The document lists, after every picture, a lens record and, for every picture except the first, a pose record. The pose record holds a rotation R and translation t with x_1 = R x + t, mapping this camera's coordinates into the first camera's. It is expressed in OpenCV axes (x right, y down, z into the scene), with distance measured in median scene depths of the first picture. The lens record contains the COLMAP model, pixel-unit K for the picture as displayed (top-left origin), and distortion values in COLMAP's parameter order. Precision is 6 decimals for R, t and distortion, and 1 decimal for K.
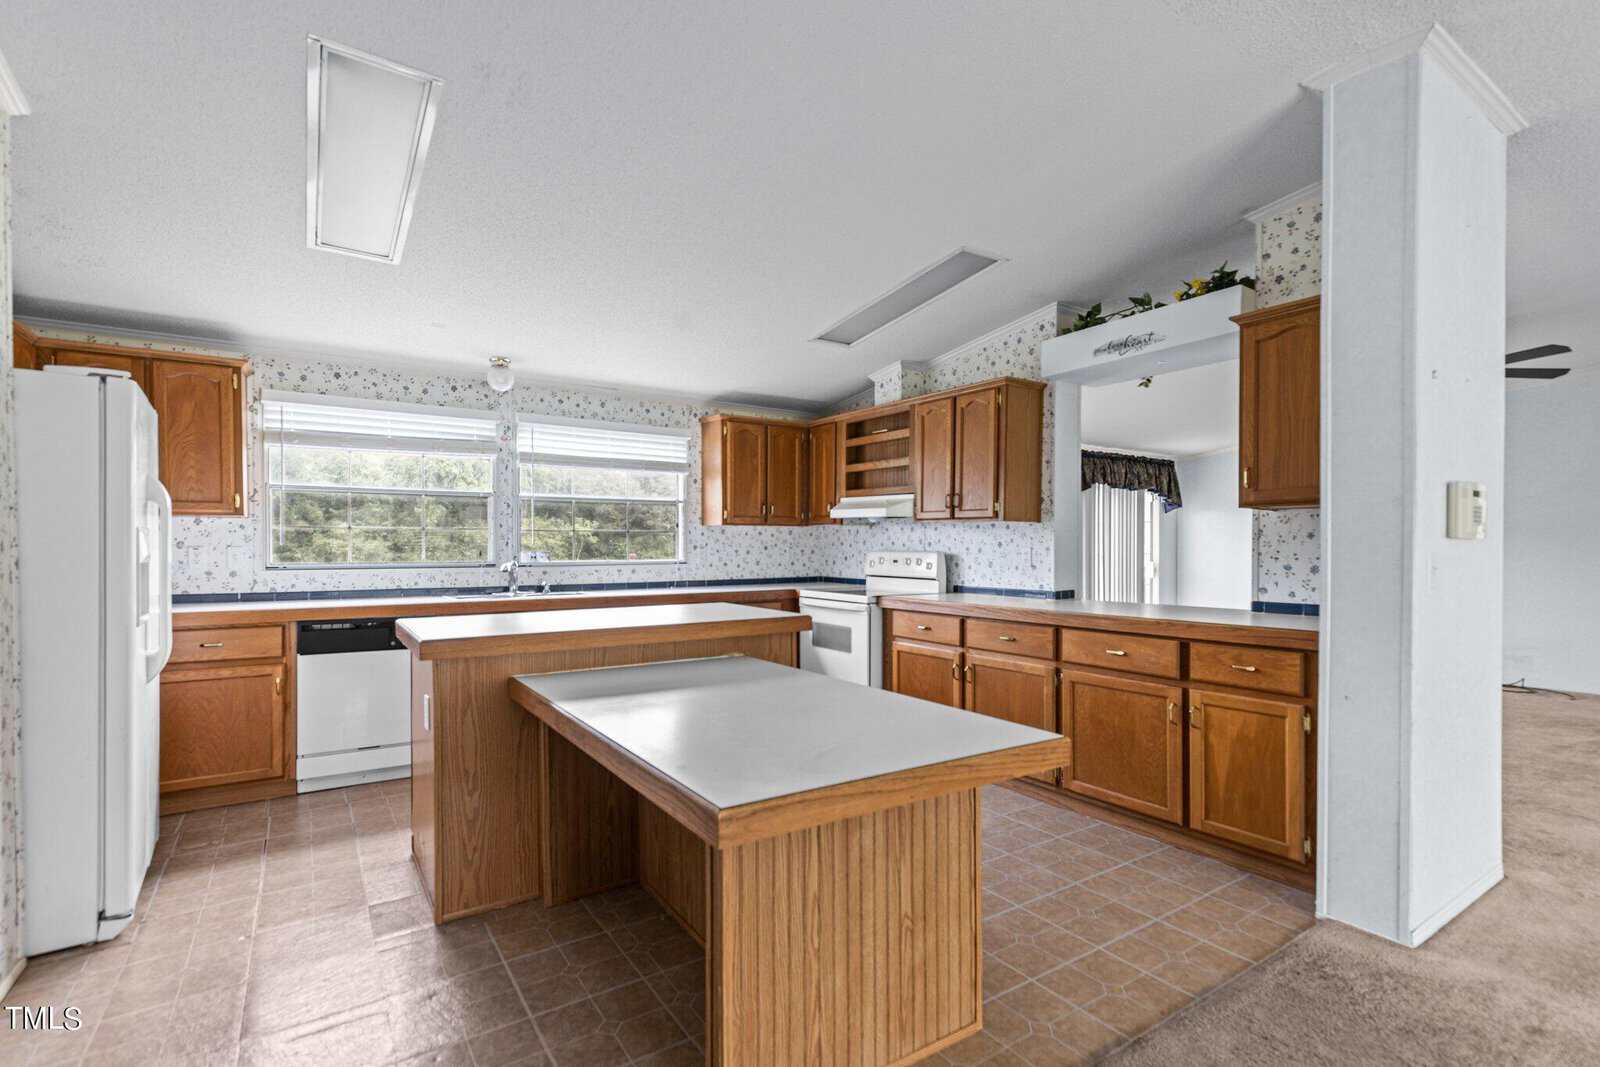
lens RADIAL K [[739.2, 0, 795.0], [0, 739.2, 552.3], [0, 0, 1]] dist [0.005850, -0.000322]
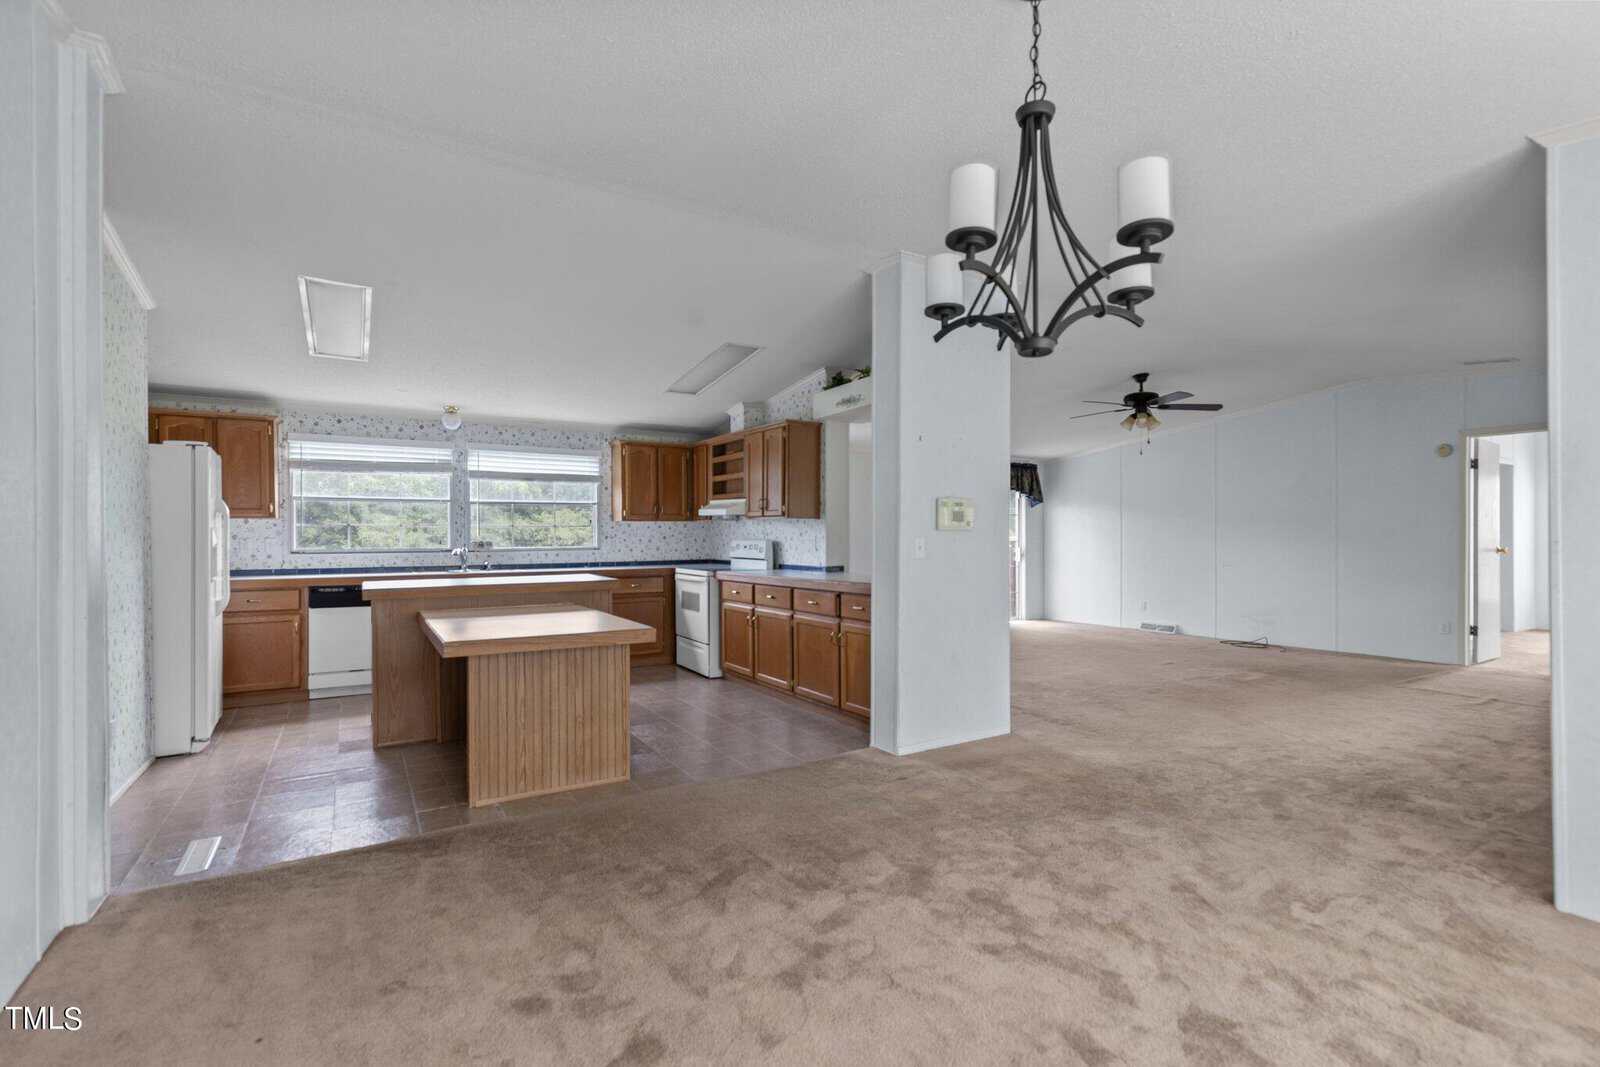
lens RADIAL K [[731.8, 0, 804.8], [0, 731.8, 539.0], [0, 0, 1]] dist [0.006657, -0.000118]
pose [[0.999455, -0.004545, -0.032702, 0.343636], [0.004393, 0.999979, -0.004731, 0.005109], [0.032723, 0.004585, 0.999454, -0.413096]]
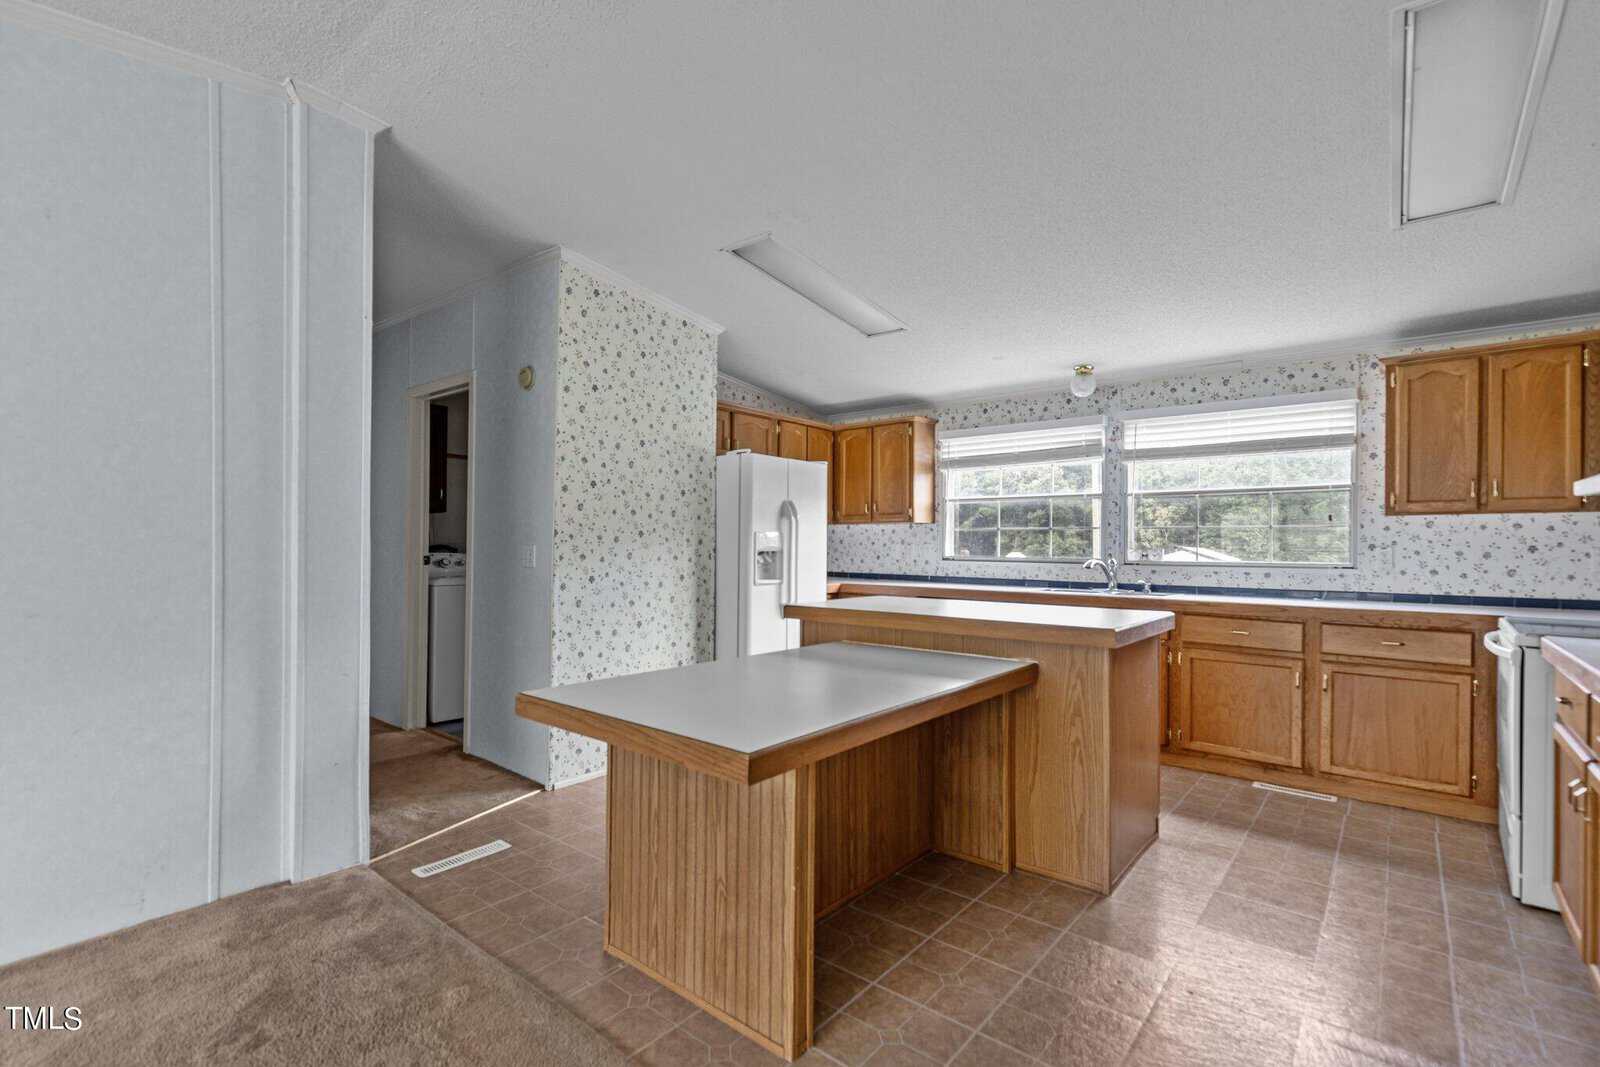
lens RADIAL K [[731.8, 0, 804.8], [0, 731.8, 539.0], [0, 0, 1]] dist [0.006657, -0.000118]
pose [[0.294425, -0.003860, -0.955667, 0.495394], [-0.013490, 0.999875, -0.008194, -0.001383], [0.955579, 0.015305, 0.294336, 0.322703]]
